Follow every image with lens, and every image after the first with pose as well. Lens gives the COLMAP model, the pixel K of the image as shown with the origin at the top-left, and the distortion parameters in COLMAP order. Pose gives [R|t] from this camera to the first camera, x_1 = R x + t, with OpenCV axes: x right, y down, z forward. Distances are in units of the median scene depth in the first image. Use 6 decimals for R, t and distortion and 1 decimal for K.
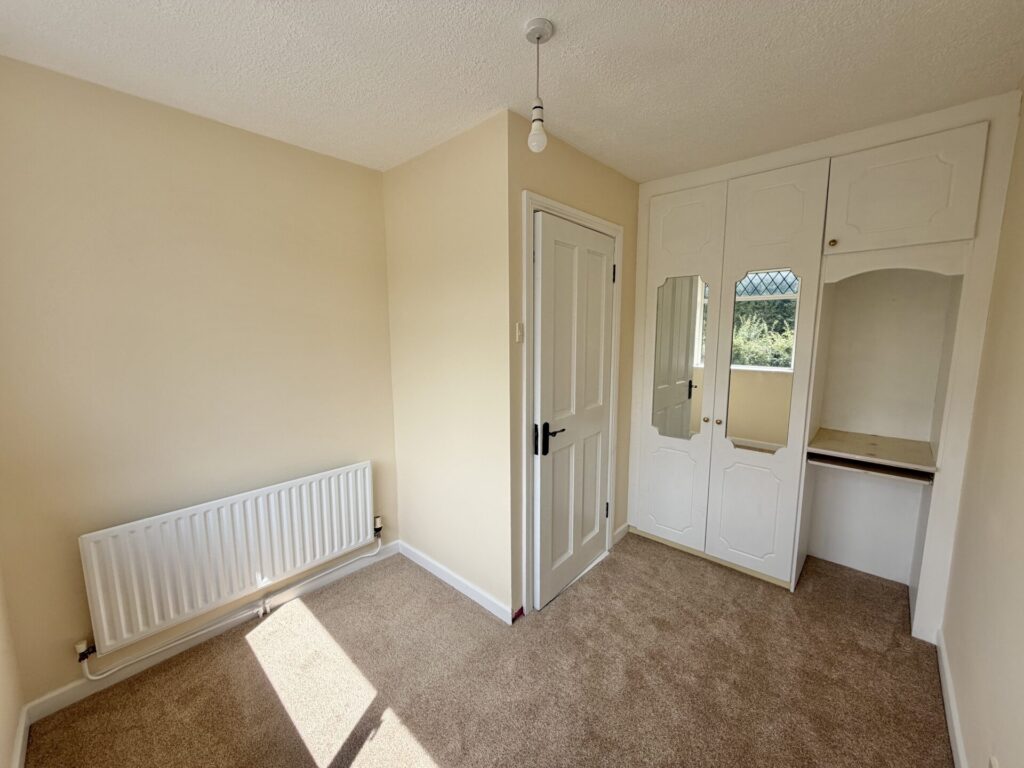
lens RADIAL K [[406.8, 0, 508.6], [0, 406.8, 383.7], [0, 0, 1]] dist [-0.000400, -0.000144]
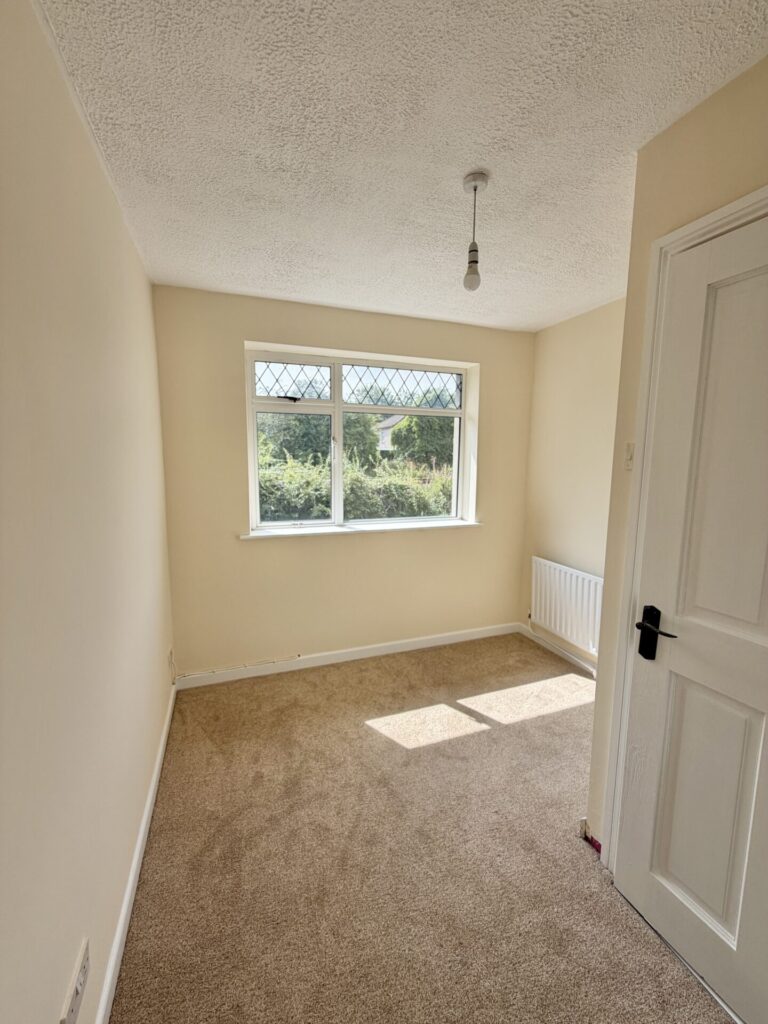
lens RADIAL K [[406.8, 0, 383.0], [0, 406.8, 506.4], [0, 0, 1]] dist [-0.000400, -0.000144]
pose [[-0.441055, 0.113621, -0.890259, 0.962755], [-0.121529, 0.975256, 0.184677, -0.135514], [0.889214, 0.189645, -0.416333, 1.060906]]
